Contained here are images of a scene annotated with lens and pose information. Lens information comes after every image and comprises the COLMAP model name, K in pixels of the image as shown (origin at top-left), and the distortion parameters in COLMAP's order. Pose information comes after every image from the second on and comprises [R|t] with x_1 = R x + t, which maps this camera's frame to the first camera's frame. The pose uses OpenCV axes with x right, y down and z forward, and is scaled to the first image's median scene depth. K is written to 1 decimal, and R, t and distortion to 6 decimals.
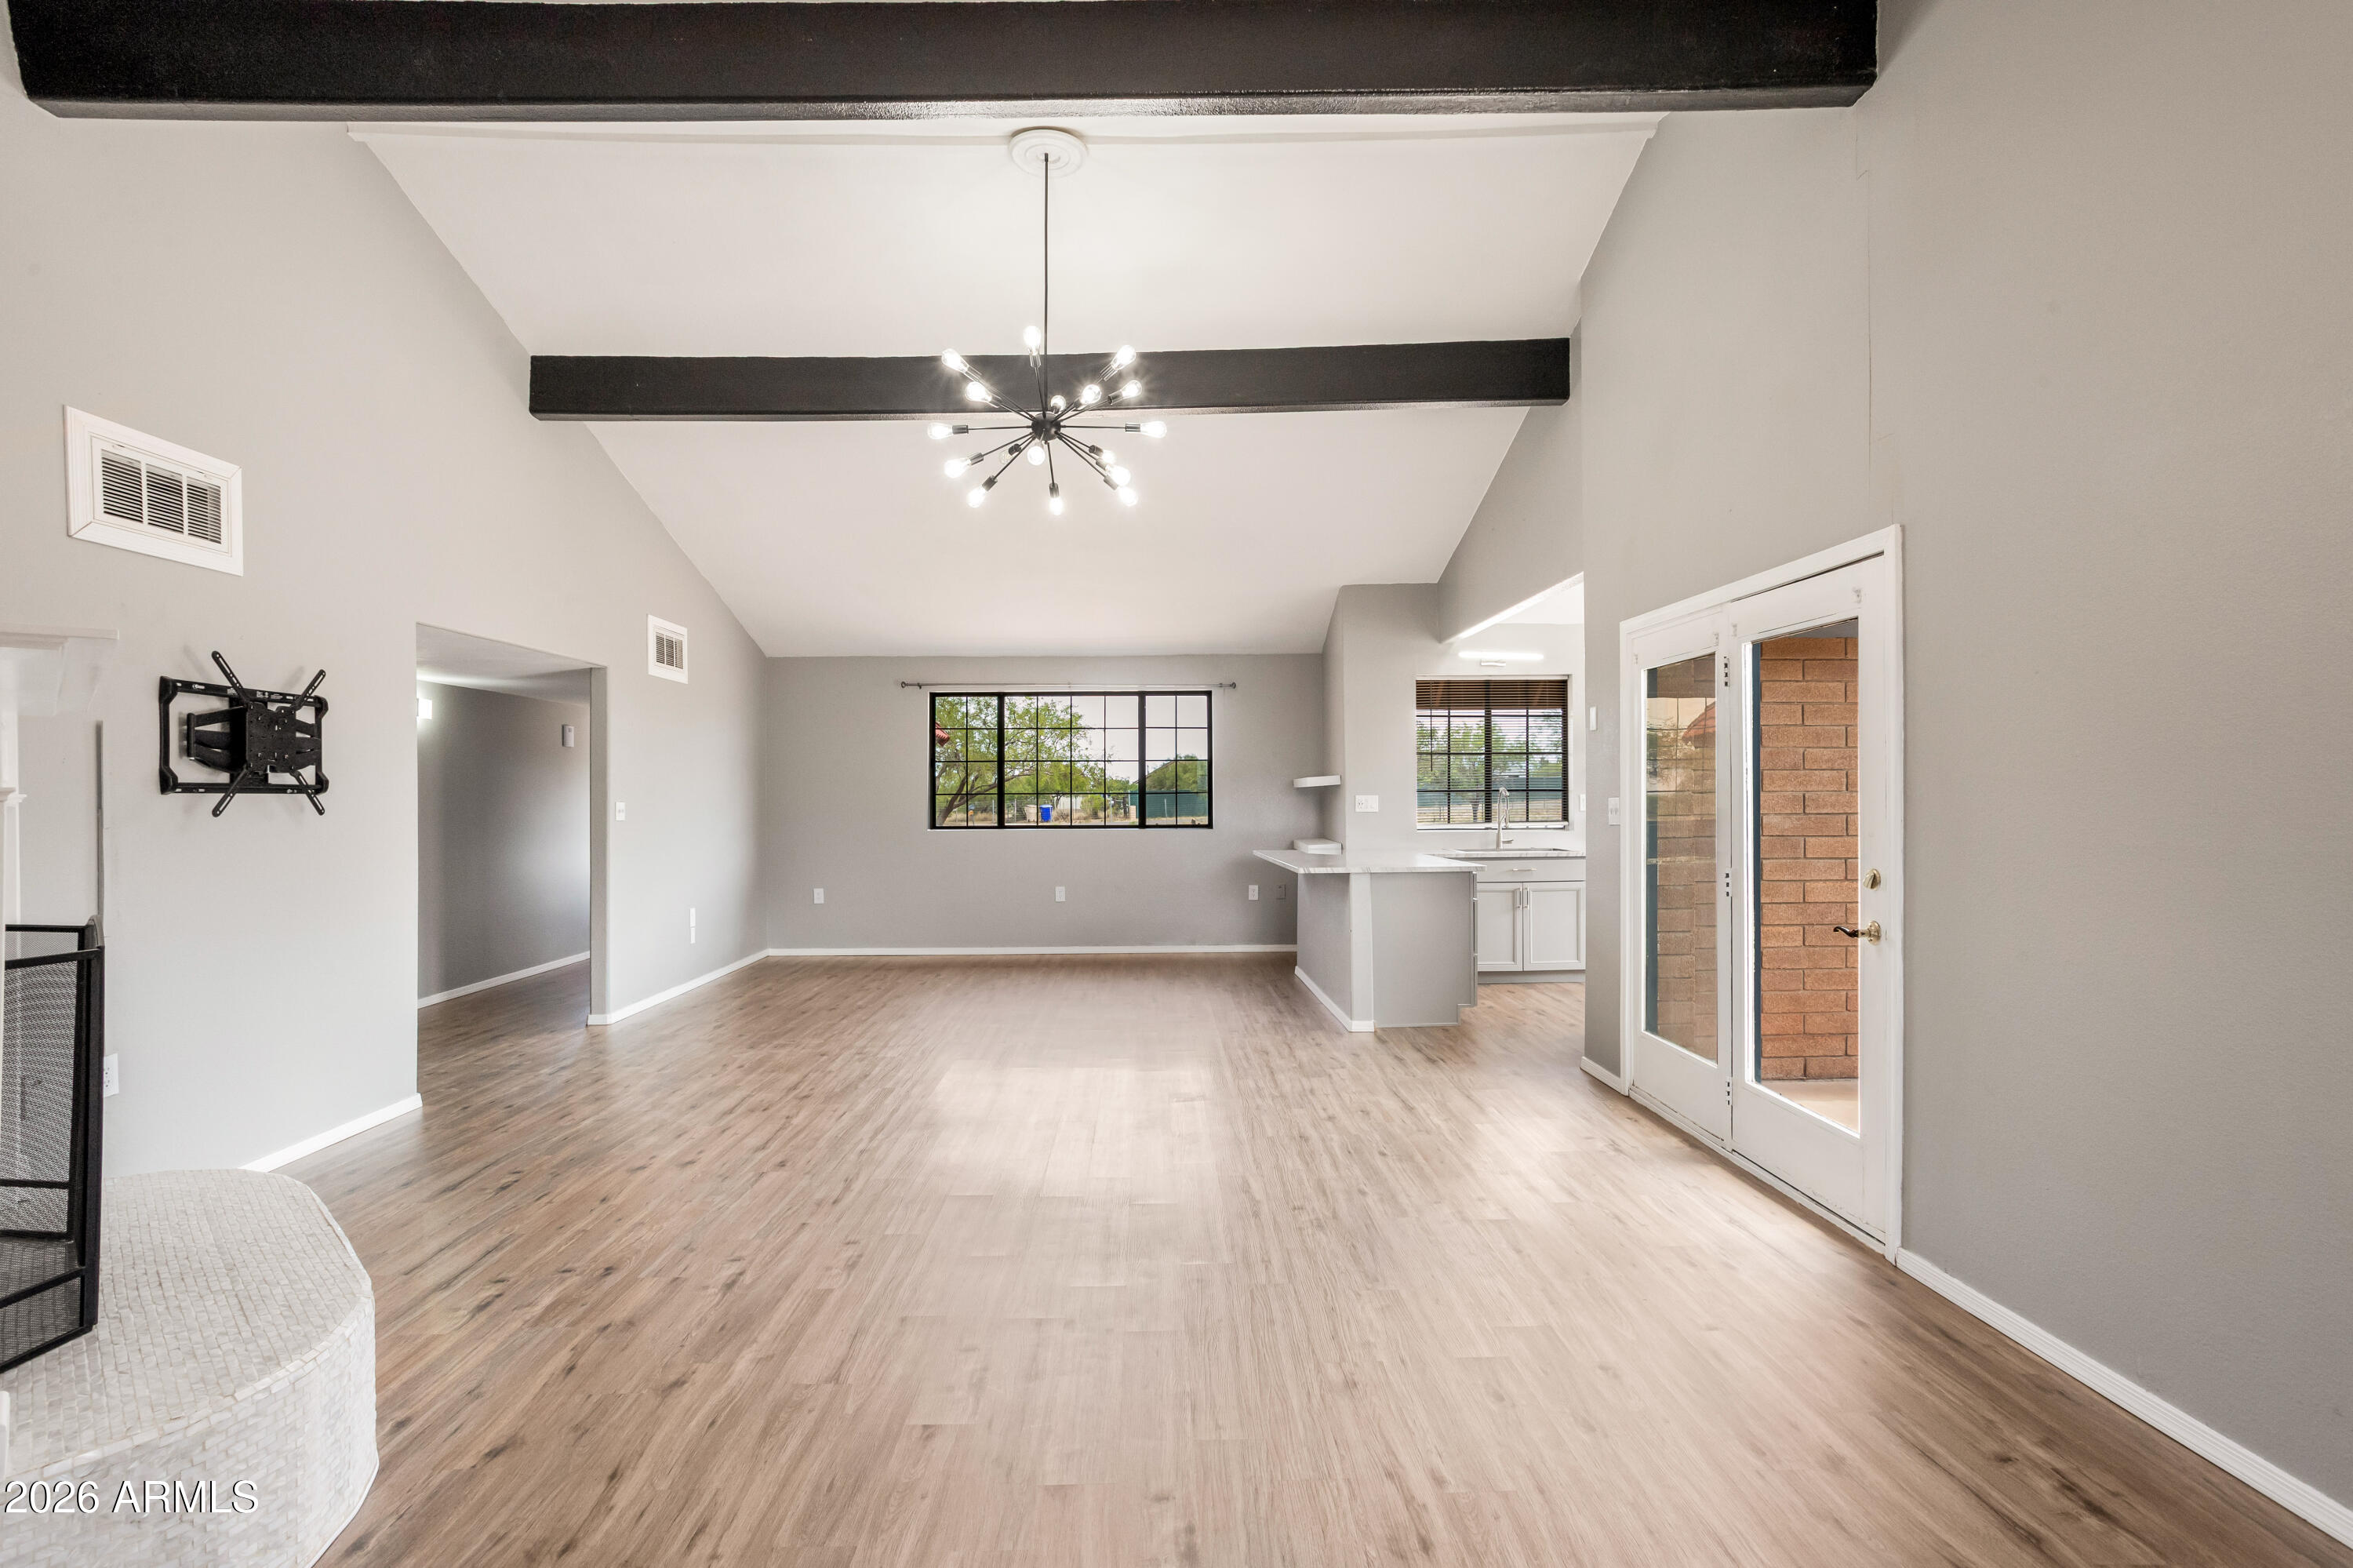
lens RADIAL K [[1169.6, 0, 1165.9], [0, 1169.6, 801.5], [0, 0, 1]] dist [0.001672, 0.001373]
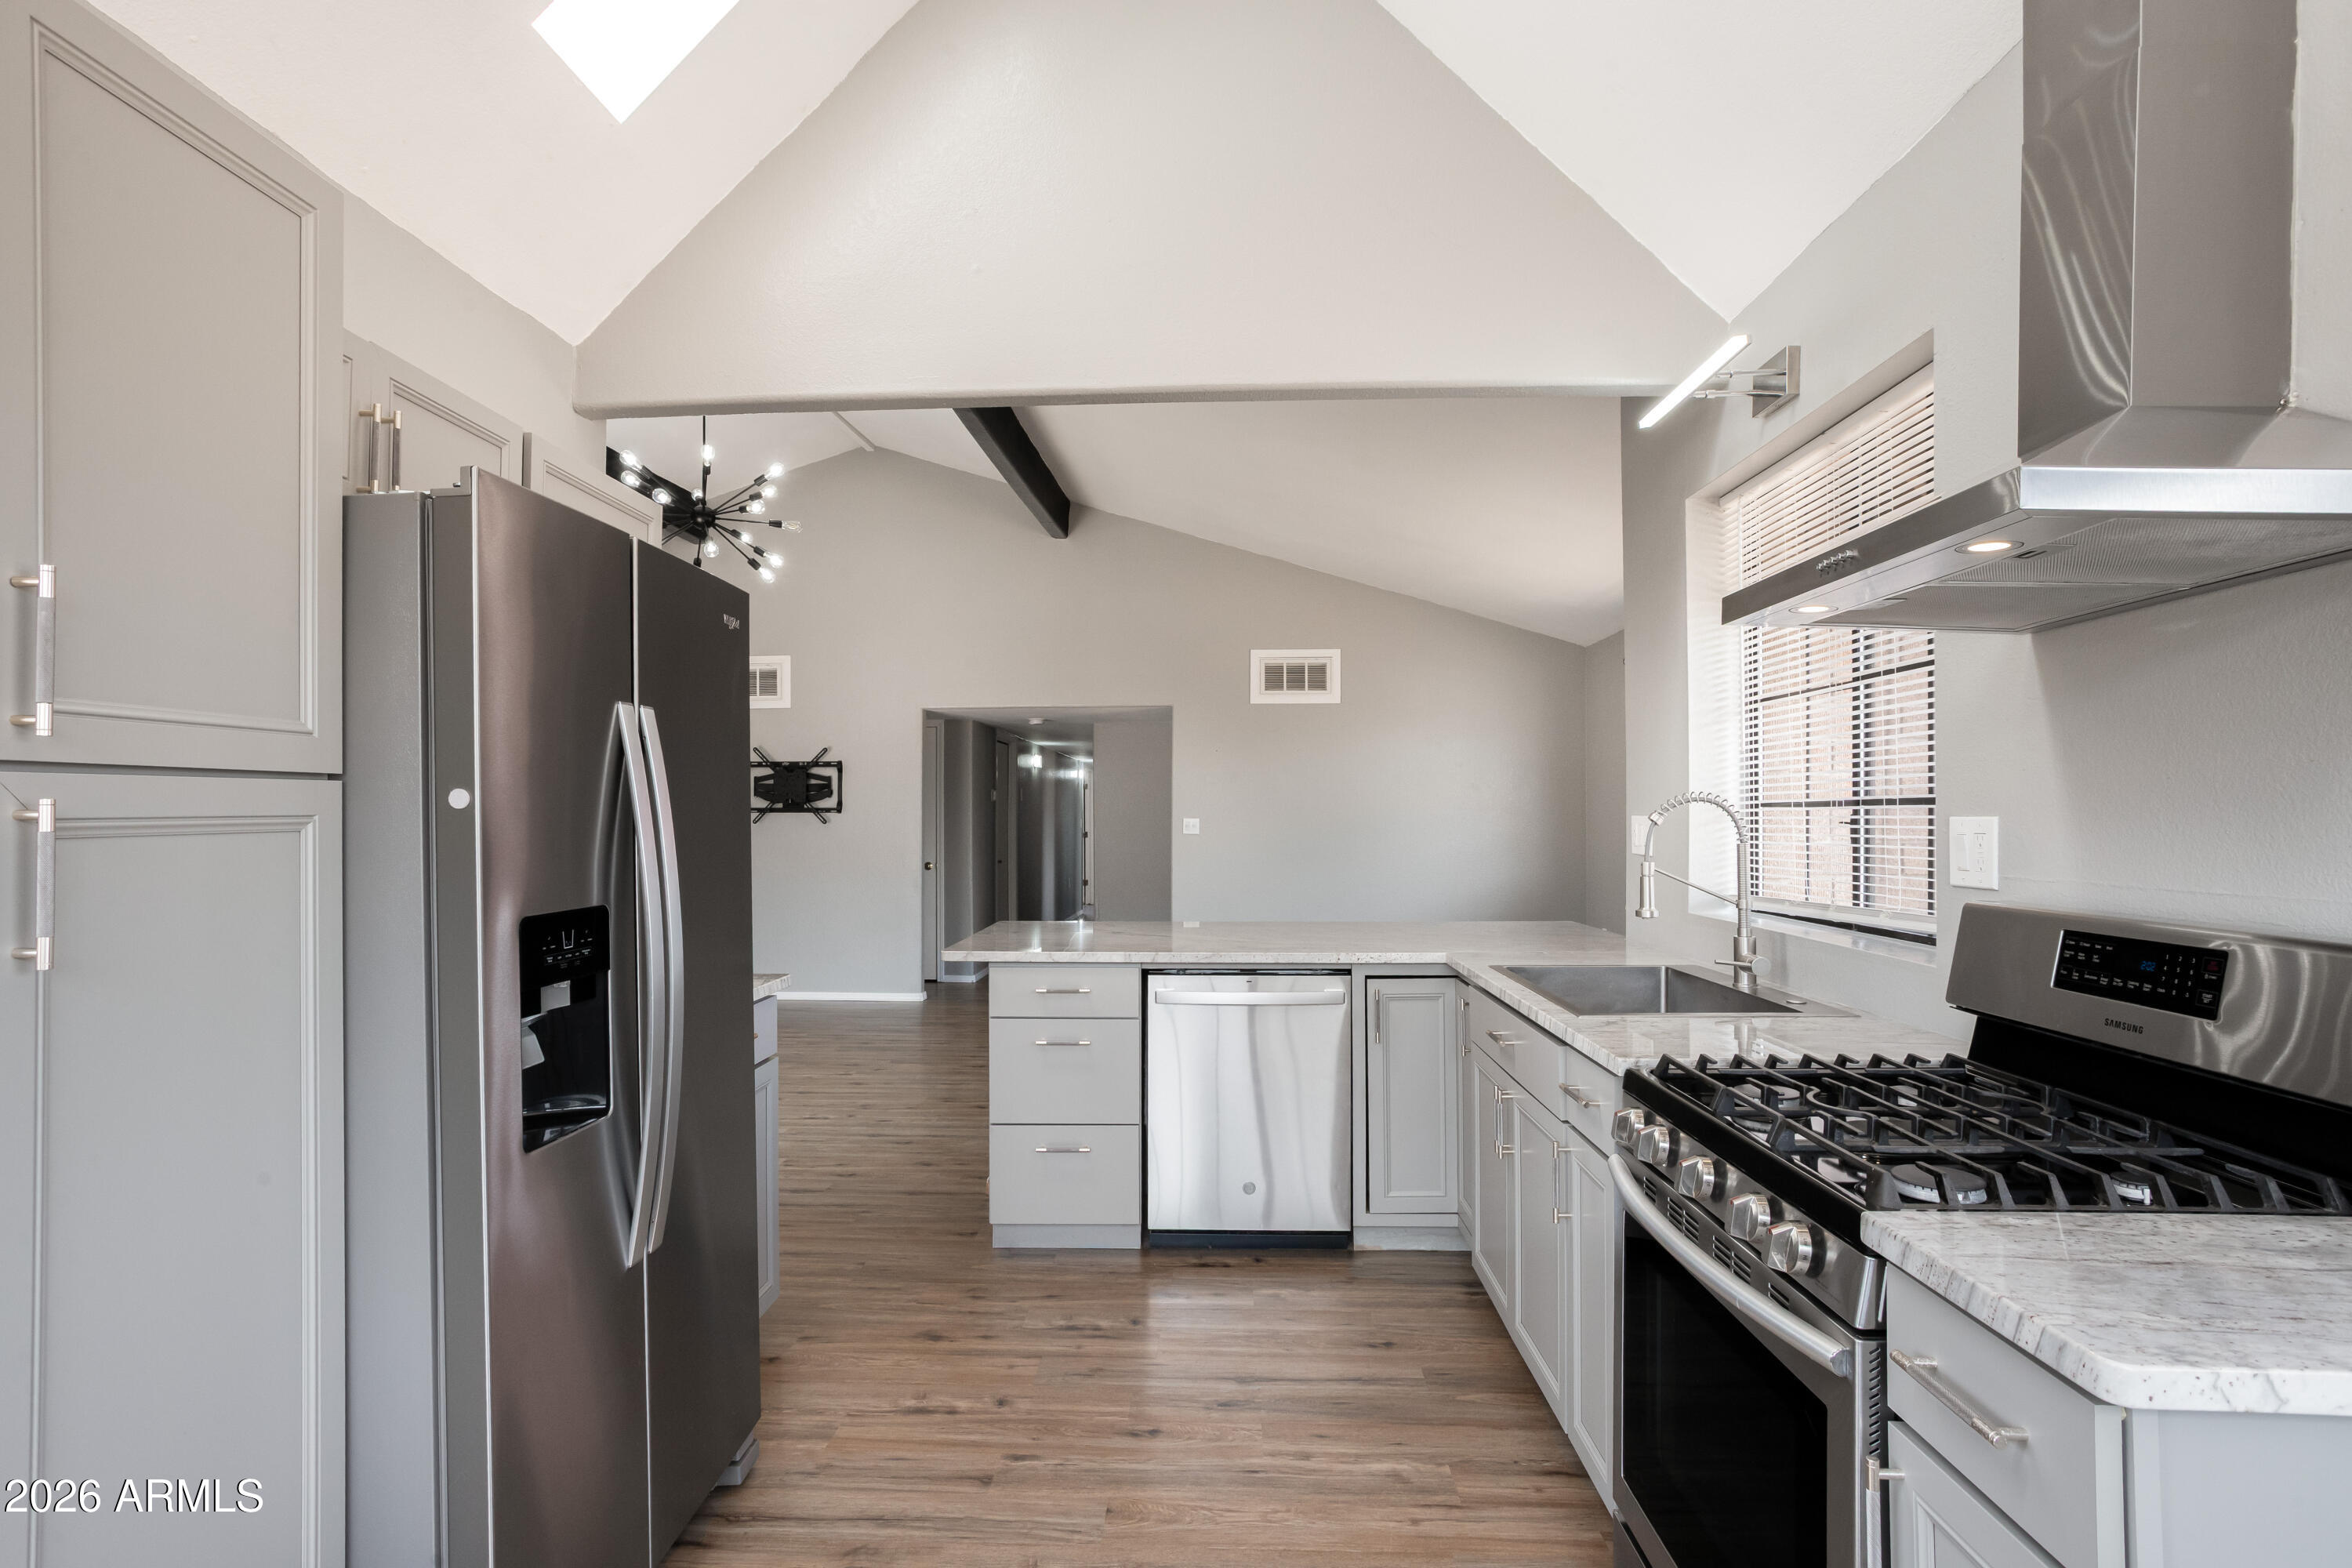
lens RADIAL K [[1180.7, 0, 1172.1], [0, 1180.7, 761.8], [0, 0, 1]] dist [-0.058111, 0.045244]
pose [[-0.058094, -0.038440, -0.997571, 1.124666], [-0.000001, 0.999258, -0.038505, -0.015086], [0.998311, -0.002236, -0.058051, 1.625907]]
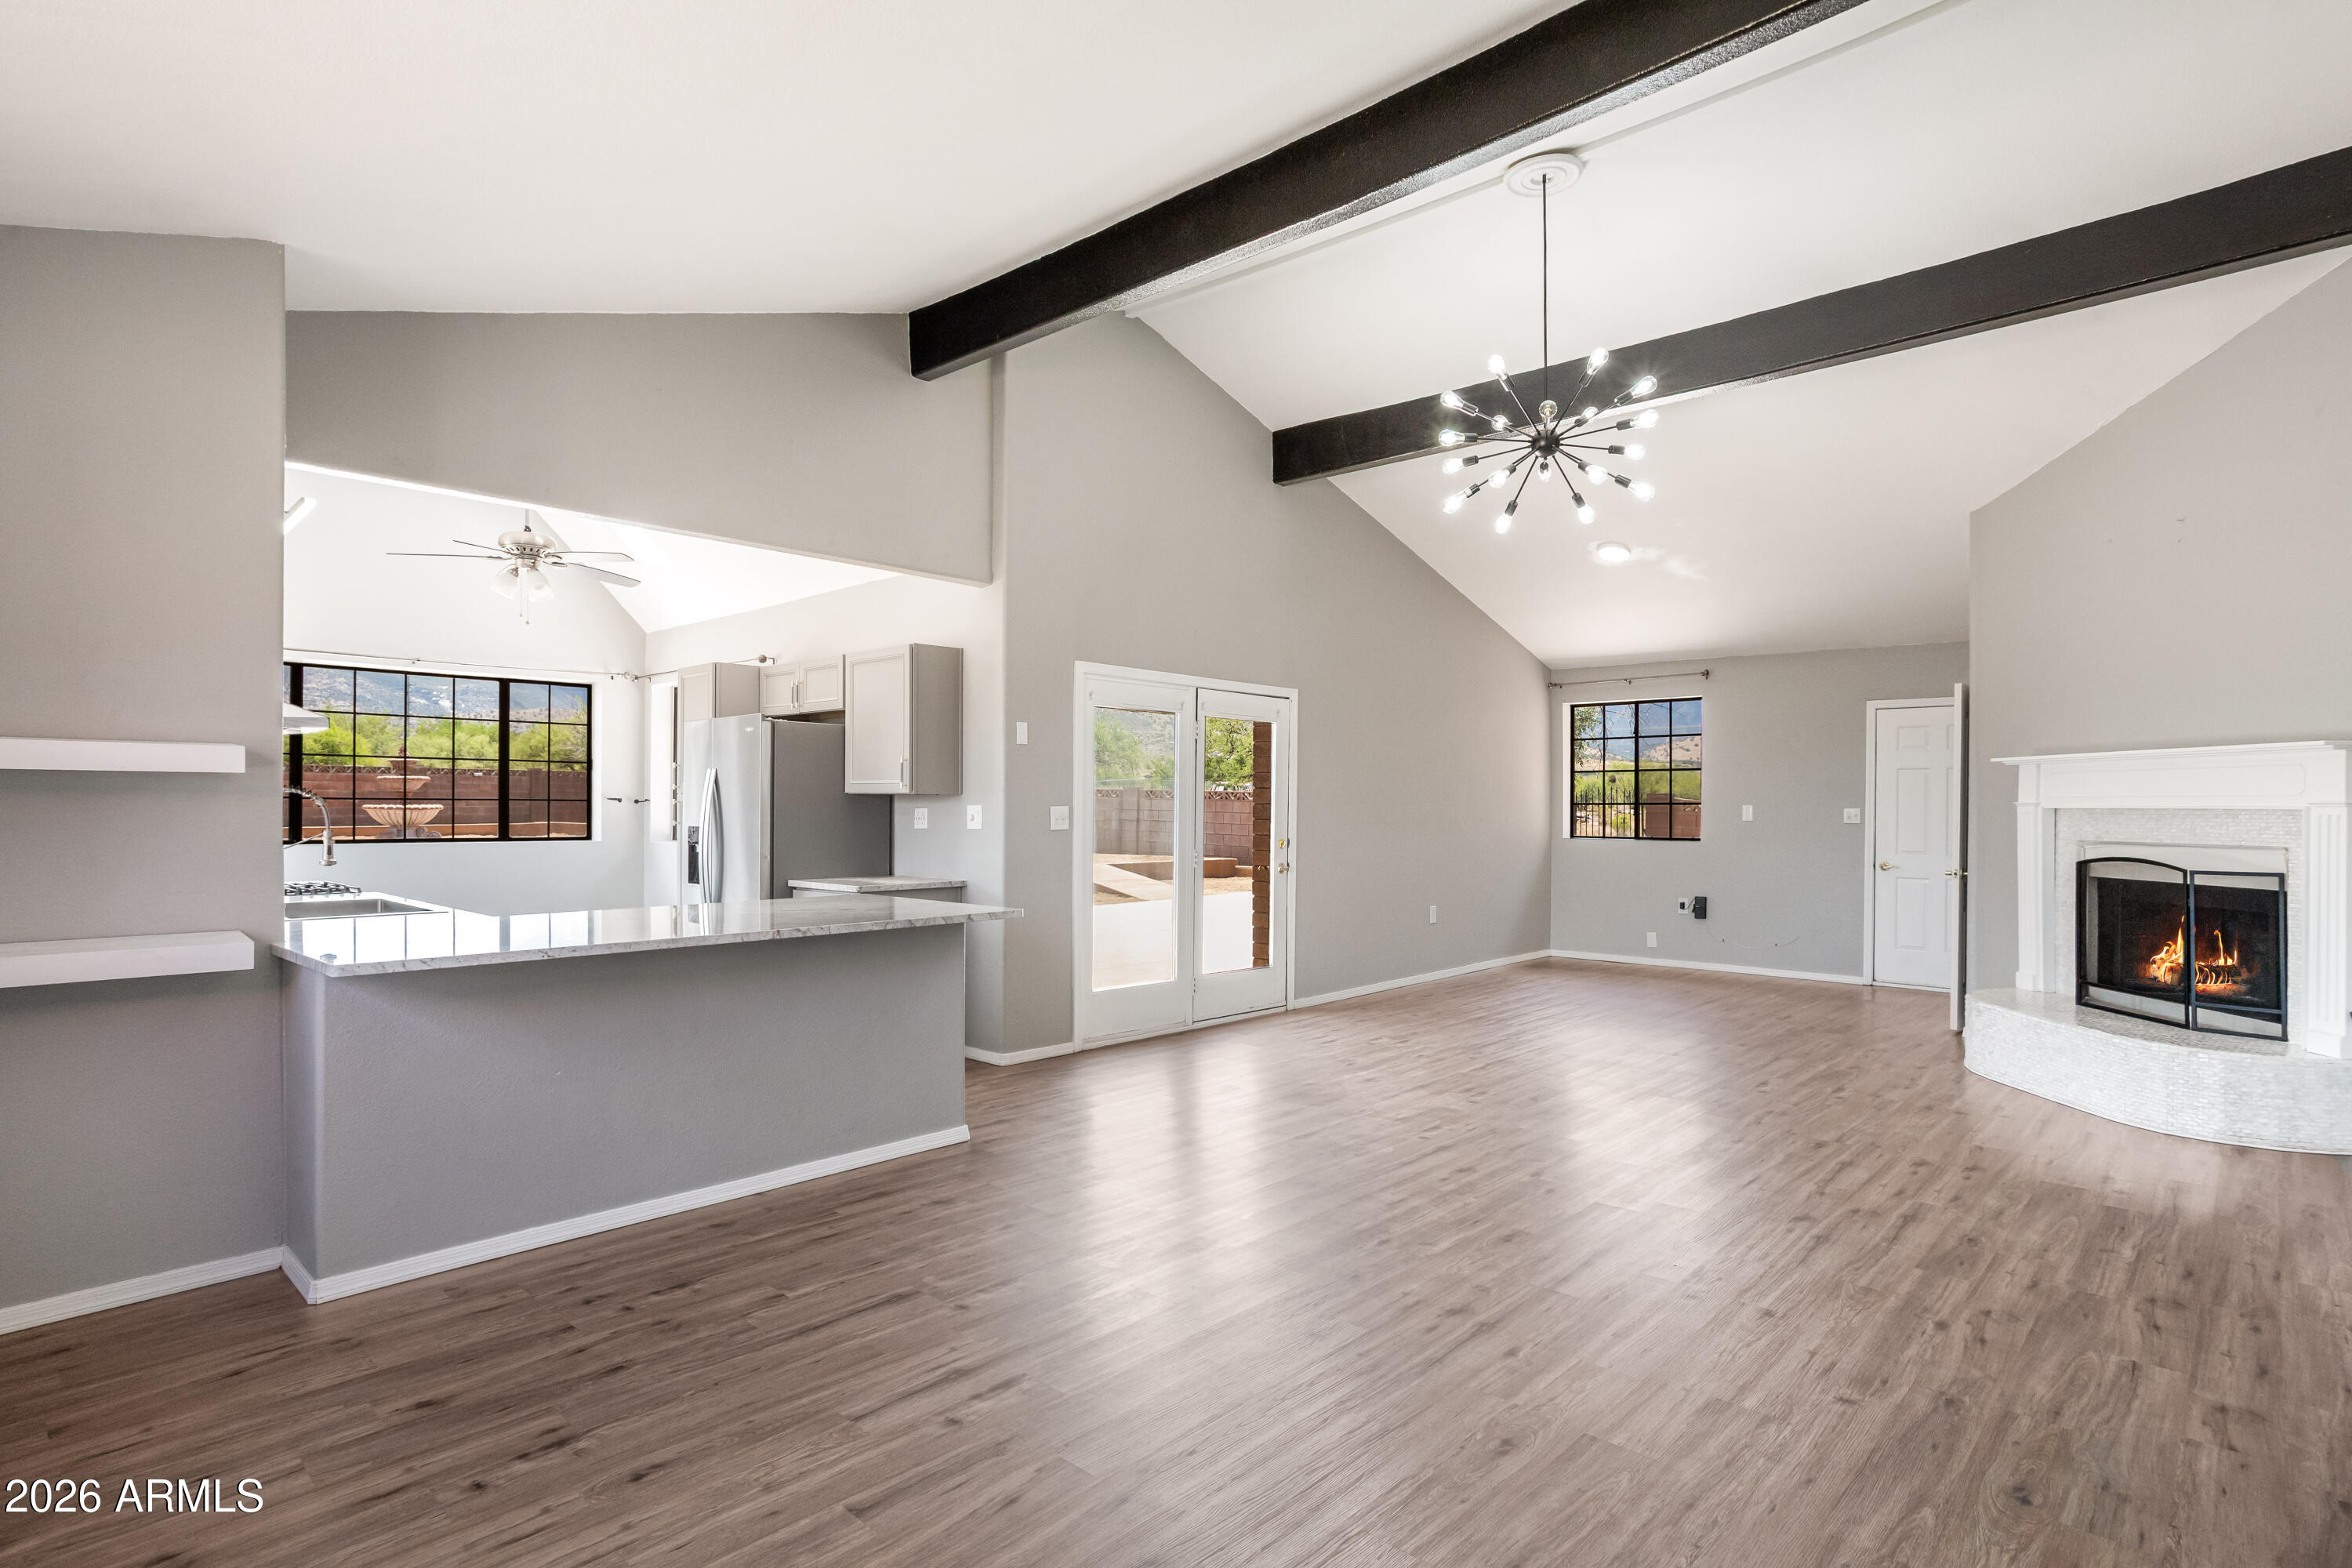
lens RADIAL K [[1180.7, 0, 1172.1], [0, 1180.7, 761.8], [0, 0, 1]] dist [-0.058111, 0.045244]
pose [[-0.712562, 0.029492, 0.700989, -0.624176], [0.004232, 0.999279, -0.037739, -0.004955], [-0.701596, -0.023925, -0.712173, 2.060325]]
